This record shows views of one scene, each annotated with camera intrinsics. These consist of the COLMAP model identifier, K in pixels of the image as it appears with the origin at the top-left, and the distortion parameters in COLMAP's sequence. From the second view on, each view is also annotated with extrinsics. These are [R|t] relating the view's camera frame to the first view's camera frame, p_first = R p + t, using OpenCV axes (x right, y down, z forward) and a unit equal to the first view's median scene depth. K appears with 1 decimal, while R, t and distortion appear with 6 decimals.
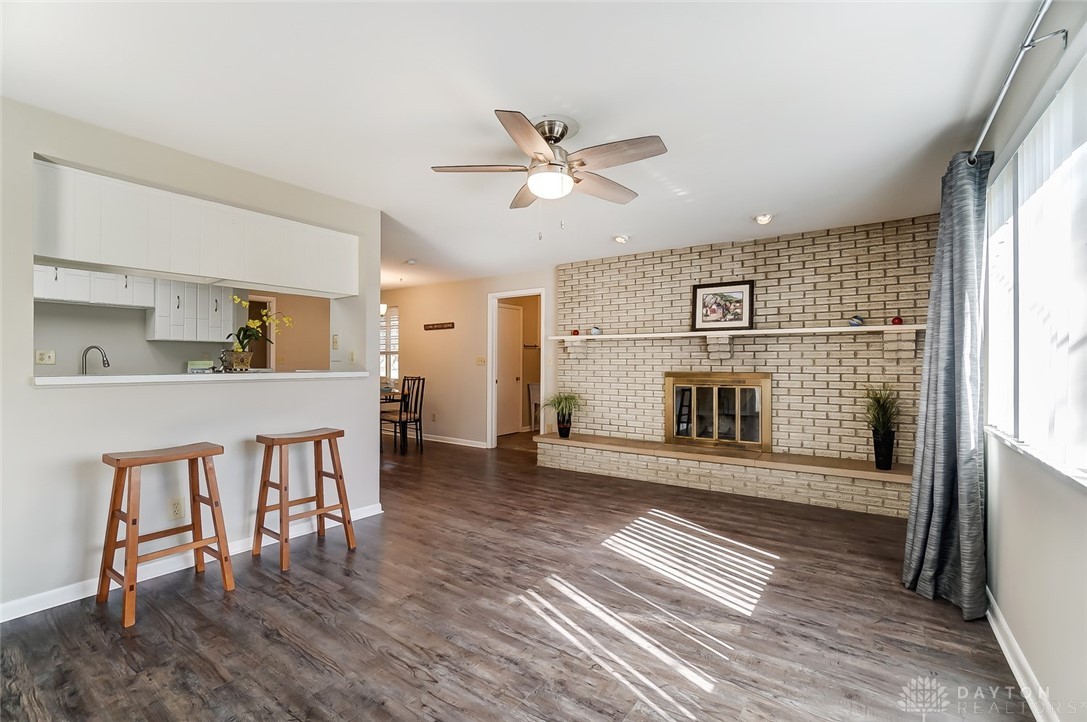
lens RADIAL K [[485.0, 0, 543.5], [0, 485.0, 361.0], [0, 0, 1]] dist [-0.066934, 0.021687]
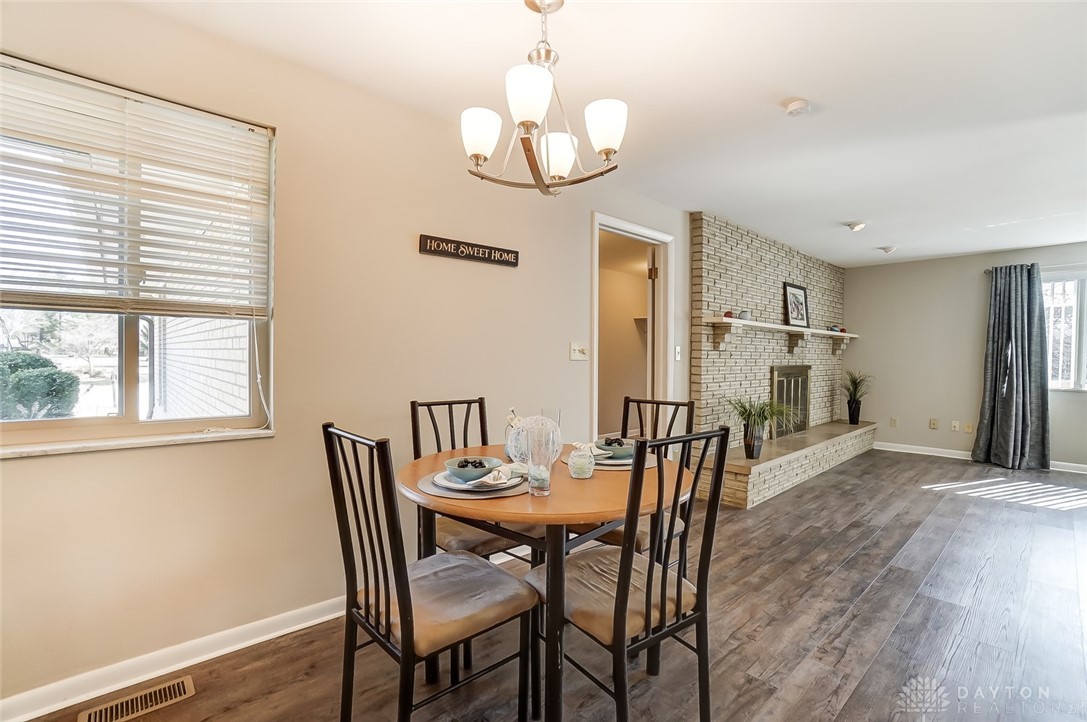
lens RADIAL K [[485.0, 0, 543.5], [0, 485.0, 361.0], [0, 0, 1]] dist [-0.066934, 0.021687]
pose [[0.236190, -0.007364, 0.971679, -0.648766], [-0.010375, 0.999895, 0.010100, 0.007144], [-0.971652, -0.012467, 0.236089, 1.004441]]
